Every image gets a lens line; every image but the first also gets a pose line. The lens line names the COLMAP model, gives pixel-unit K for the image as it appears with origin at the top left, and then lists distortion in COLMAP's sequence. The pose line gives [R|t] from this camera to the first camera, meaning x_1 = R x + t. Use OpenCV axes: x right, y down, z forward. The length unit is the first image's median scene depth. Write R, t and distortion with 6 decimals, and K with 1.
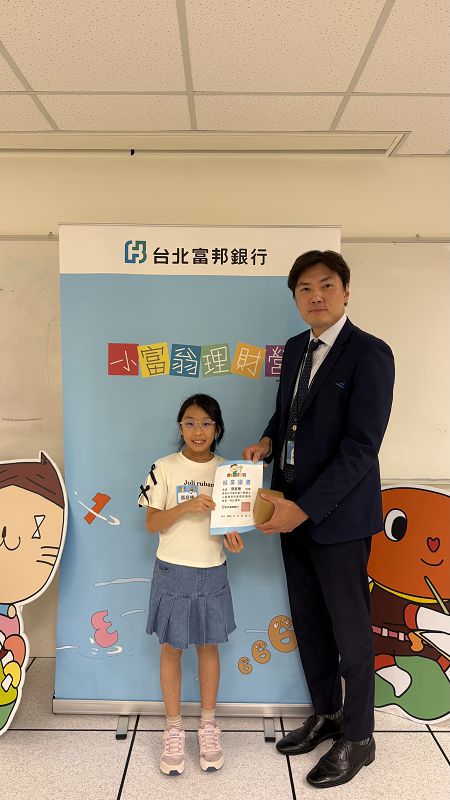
lens RADIAL K [[562.6, 0, 224.1], [0, 562.6, 400.8], [0, 0, 1]] dist [0.005776, -0.000732]
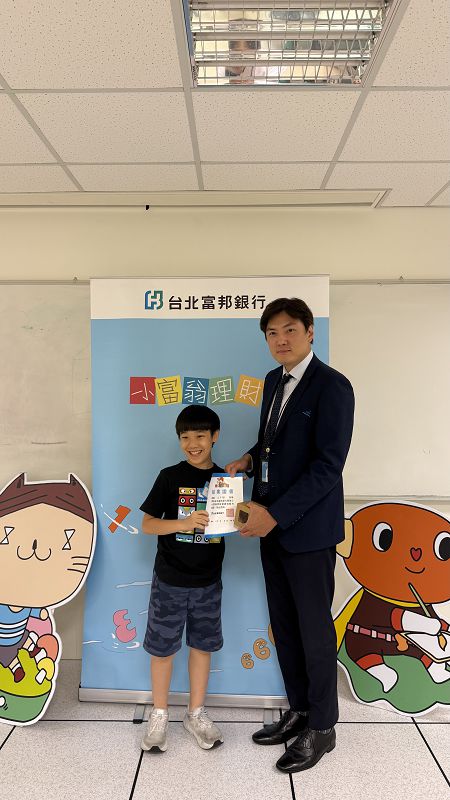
lens RADIAL K [[561.8, 0, 226.6], [0, 561.8, 402.7], [0, 0, 1]] dist [0.010543, -0.001160]
pose [[0.999905, -0.004771, -0.012897, 0.010998], [0.004356, 0.999478, -0.032009, -0.011350], [0.013043, 0.031950, 0.999404, -0.132712]]
